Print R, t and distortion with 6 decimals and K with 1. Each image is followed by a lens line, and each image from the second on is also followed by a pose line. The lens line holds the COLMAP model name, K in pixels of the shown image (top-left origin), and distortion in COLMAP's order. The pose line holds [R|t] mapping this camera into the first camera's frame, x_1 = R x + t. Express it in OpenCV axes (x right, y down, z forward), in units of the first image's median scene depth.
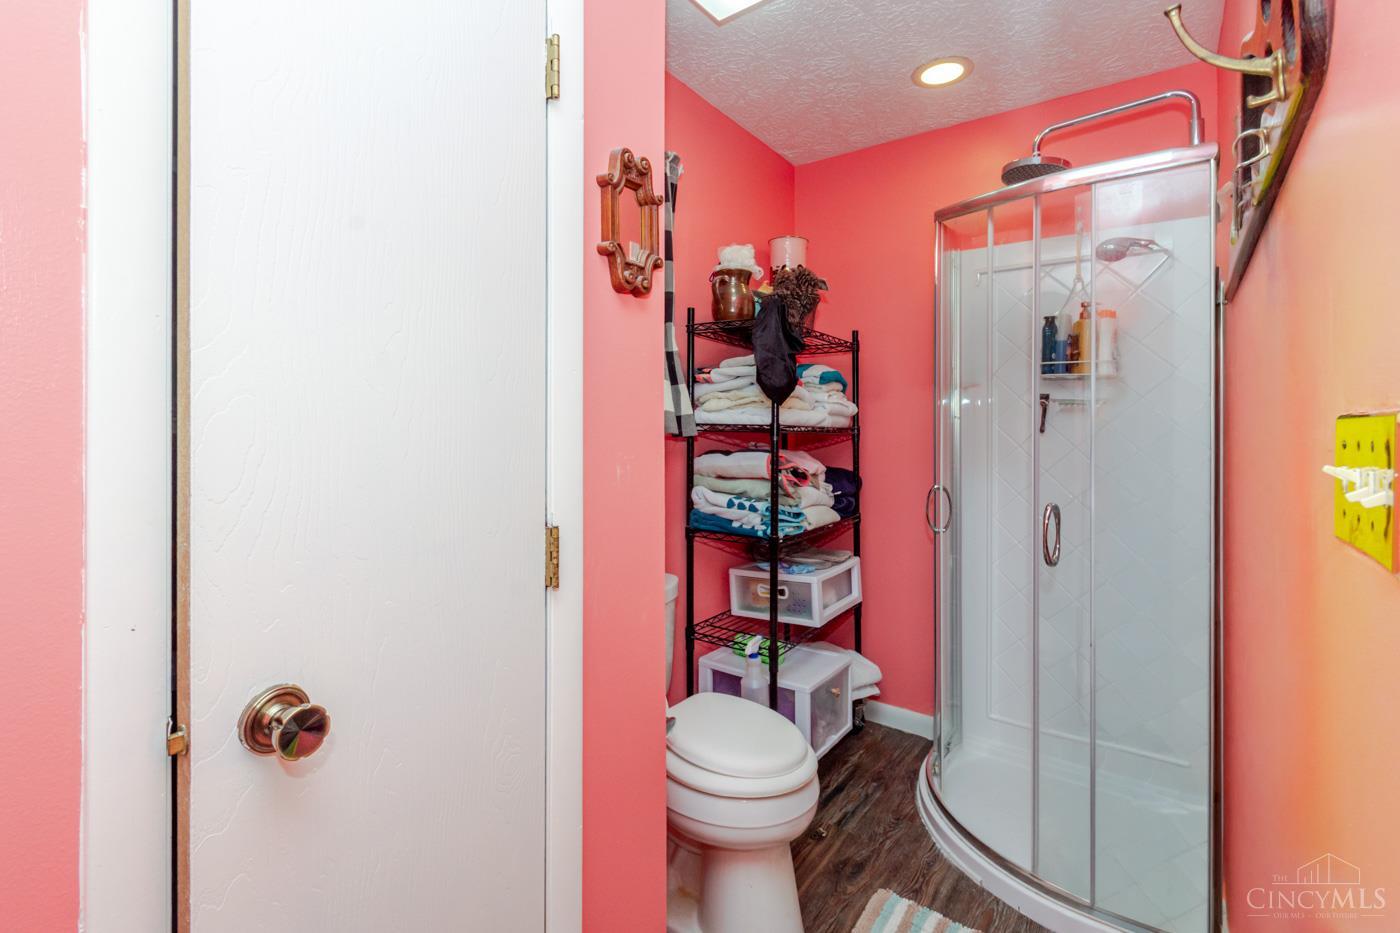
lens RADIAL K [[627.4, 0, 694.6], [0, 627.4, 437.0], [0, 0, 1]] dist [0.000504, -0.000011]
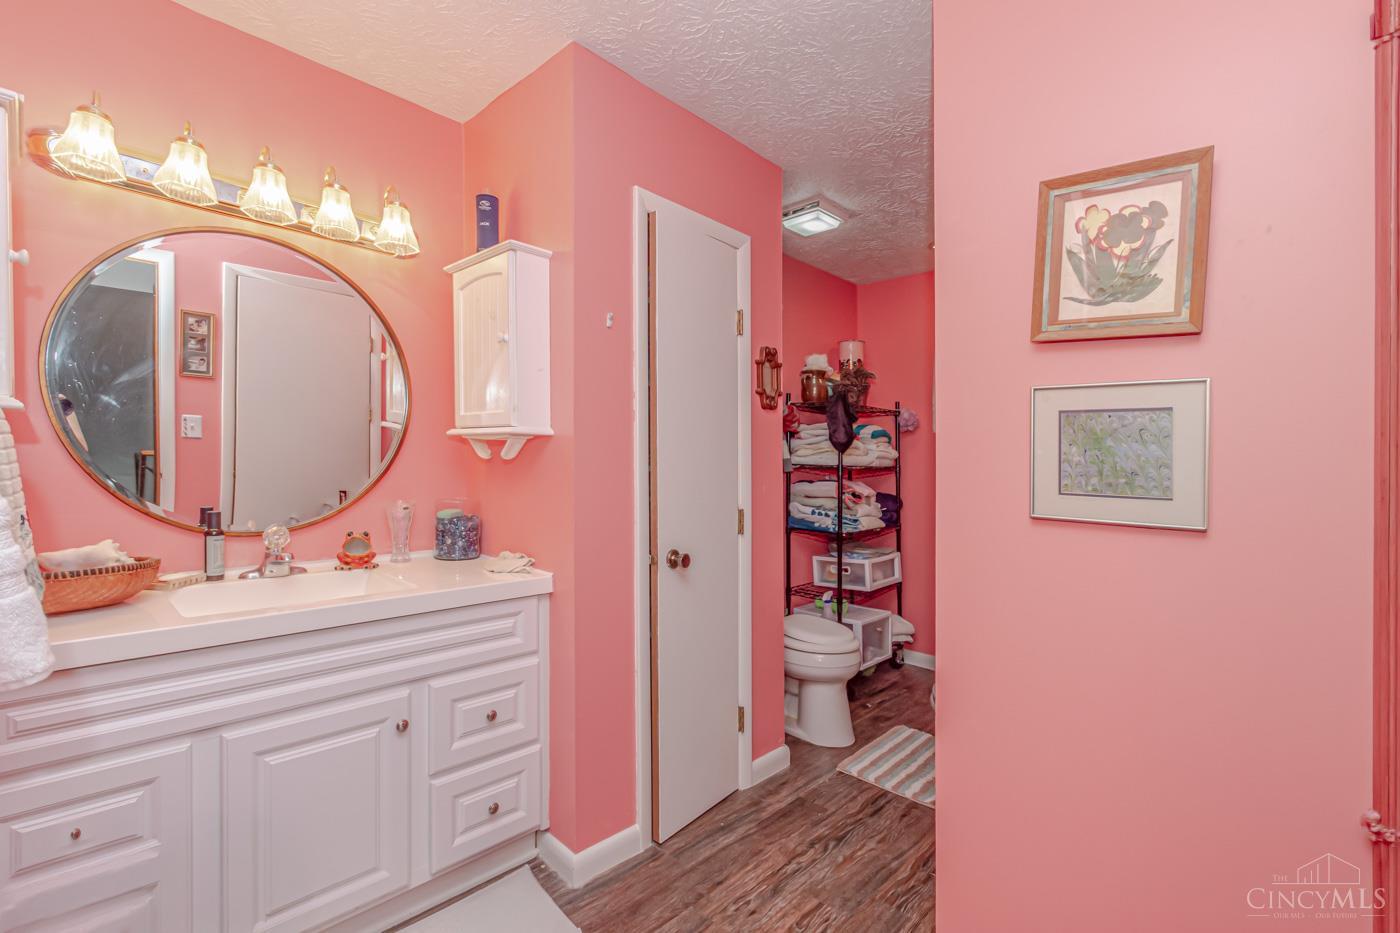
lens RADIAL K [[627.4, 0, 694.6], [0, 627.4, 437.0], [0, 0, 1]] dist [0.000504, -0.000011]
pose [[0.991934, 0.000635, -0.126752, -0.042306], [-0.007189, 0.998660, -0.051258, -0.005766], [0.126549, 0.051756, 0.990609, -0.666860]]
